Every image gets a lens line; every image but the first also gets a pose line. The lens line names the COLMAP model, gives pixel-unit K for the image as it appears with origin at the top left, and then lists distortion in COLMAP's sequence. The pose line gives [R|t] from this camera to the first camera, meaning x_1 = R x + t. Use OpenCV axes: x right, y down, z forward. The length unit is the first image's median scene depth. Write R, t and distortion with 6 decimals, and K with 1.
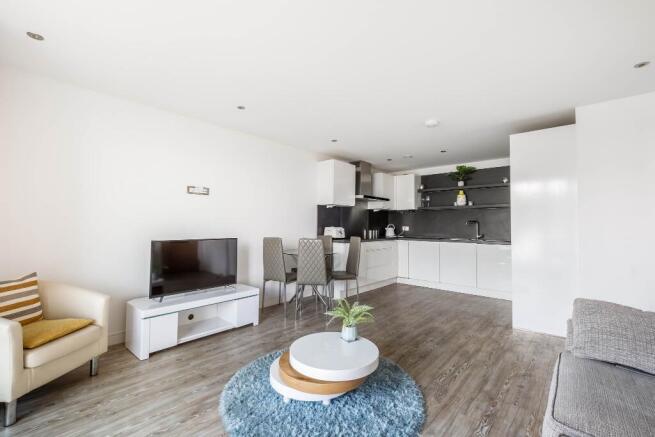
lens RADIAL K [[286.4, 0, 324.7], [0, 286.4, 215.4], [0, 0, 1]] dist [0.000510, -0.000037]
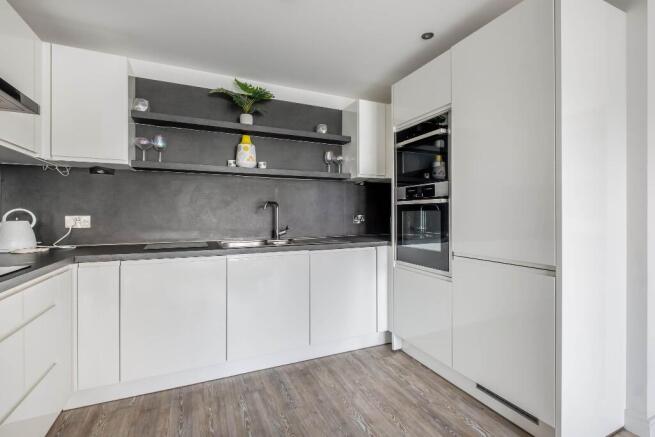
lens RADIAL K [[296.8, 0, 326.6], [0, 296.8, 212.5], [0, 0, 1]] dist [0.000084, -0.000200]
pose [[0.400932, -0.006029, 0.916088, 0.095919], [-0.026967, 0.999467, 0.018381, 0.024169], [-0.915711, -0.032074, 0.400556, 0.693111]]
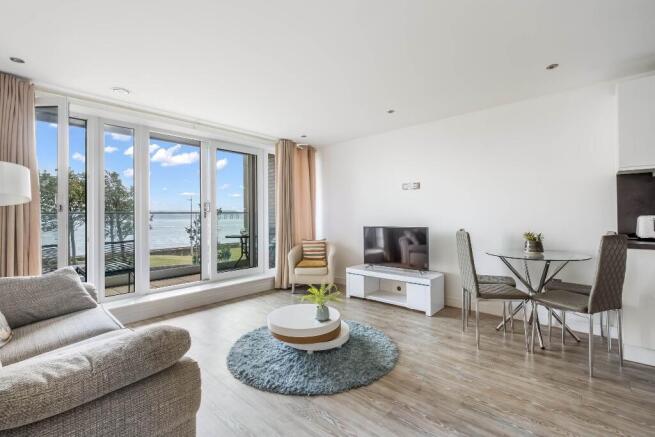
lens RADIAL K [[287.6, 0, 328.5], [0, 287.6, 214.0], [0, 0, 1]] dist [-0.000503, -0.000696]
pose [[0.007170, -0.015487, -0.999854, 0.465789], [0.040640, 0.999058, -0.015183, 0.020128], [0.999148, -0.040525, 0.007792, 0.406963]]
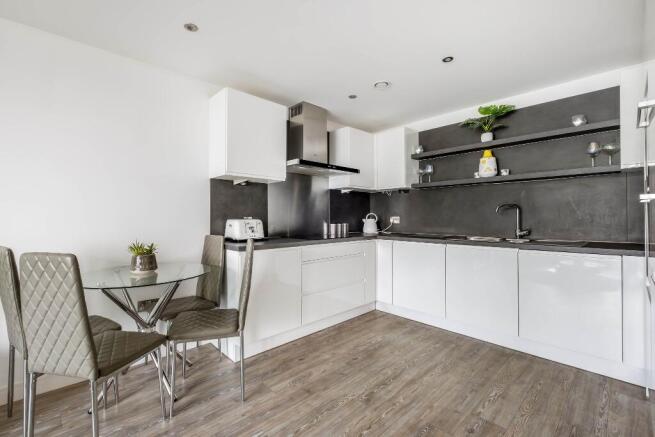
lens RADIAL K [[287.6, 0, 328.5], [0, 287.6, 214.0], [0, 0, 1]] dist [-0.000503, -0.000696]
pose [[0.997331, -0.012354, -0.071957, 0.212124], [0.014204, 0.999580, 0.025258, 0.017593], [0.071615, -0.026213, 0.997088, 0.427337]]
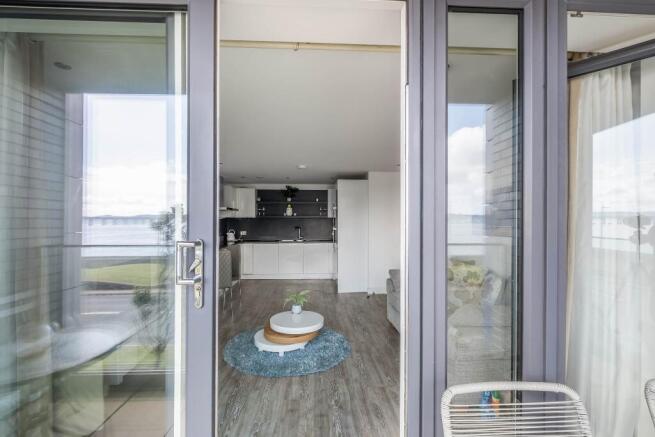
lens RADIAL K [[300.9, 0, 327.2], [0, 300.9, 219.5], [0, 0, 1]] dist [-0.002748, -0.001508]
pose [[0.698993, -0.007216, 0.715093, -0.415616], [-0.021164, 0.999302, 0.030772, -0.063277], [-0.714816, -0.036644, 0.698352, -0.122601]]
